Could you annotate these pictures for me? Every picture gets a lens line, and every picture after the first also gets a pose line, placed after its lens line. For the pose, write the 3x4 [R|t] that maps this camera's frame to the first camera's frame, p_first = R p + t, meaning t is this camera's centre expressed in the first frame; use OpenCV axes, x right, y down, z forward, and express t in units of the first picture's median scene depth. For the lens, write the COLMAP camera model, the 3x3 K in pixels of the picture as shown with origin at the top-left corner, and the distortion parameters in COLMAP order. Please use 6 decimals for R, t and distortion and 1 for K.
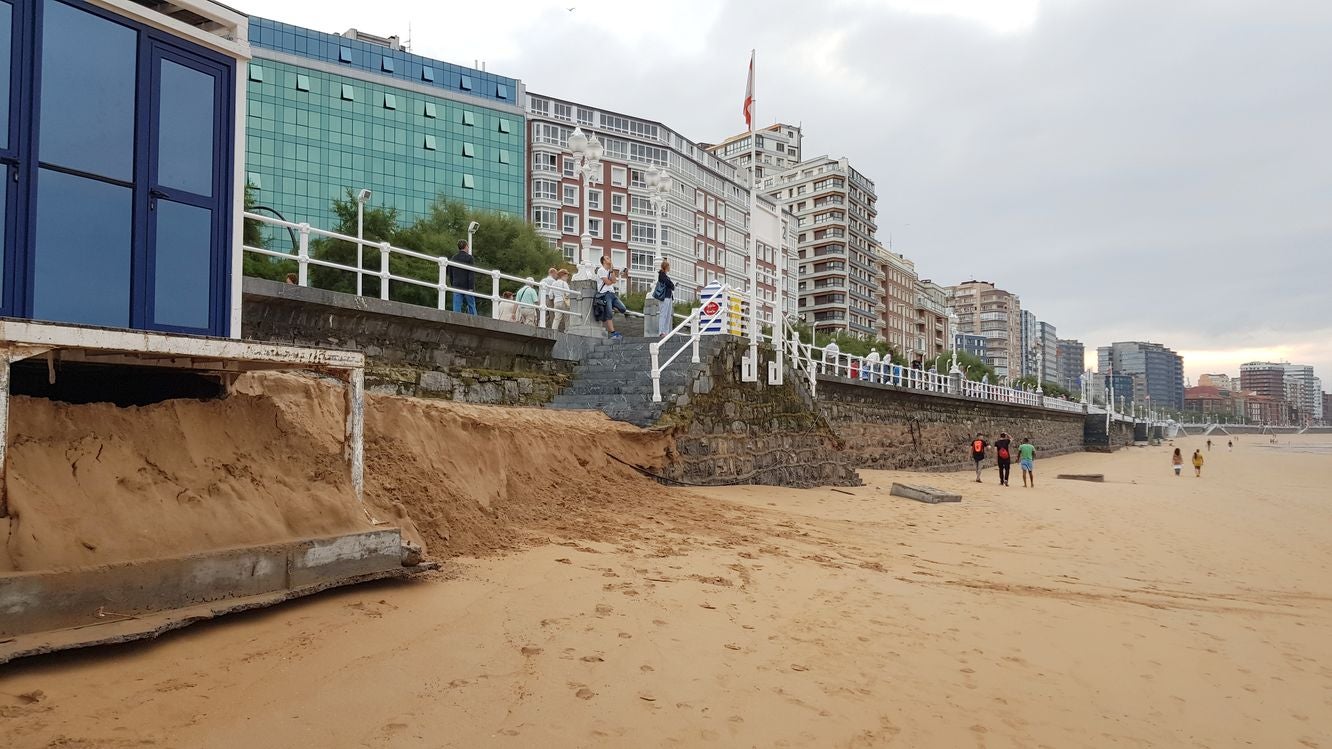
lens RADIAL K [[984.3, 0, 643.3], [0, 984.3, 364.3], [0, 0, 1]] dist [0.064086, -0.054517]
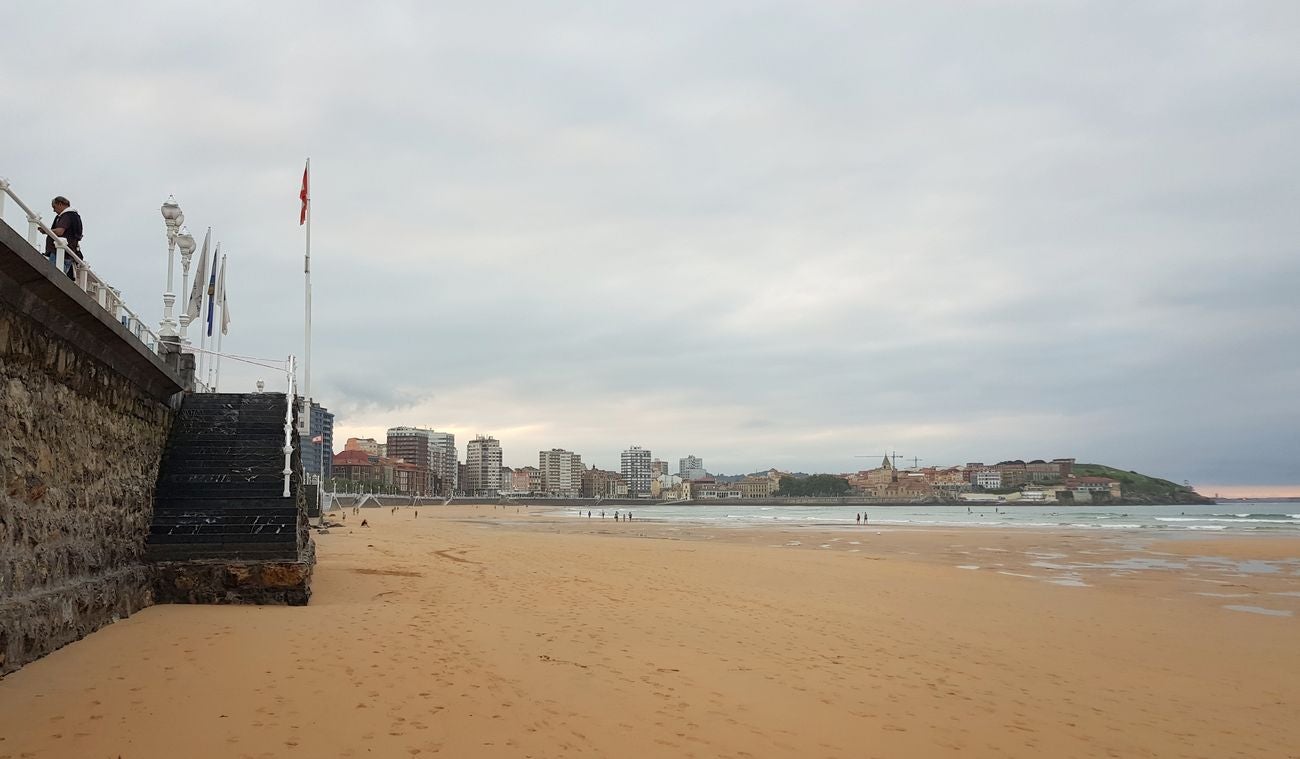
lens RADIAL K [[1132.2, 0, 640.0], [0, 1132.2, 388.4], [0, 0, 1]] dist [0.095444, -0.052132]
pose [[0.714314, 0.067765, 0.696537, 0.152040], [-0.042284, 0.997662, -0.053698, 0.032004], [-0.698547, 0.008905, 0.715509, 0.379583]]
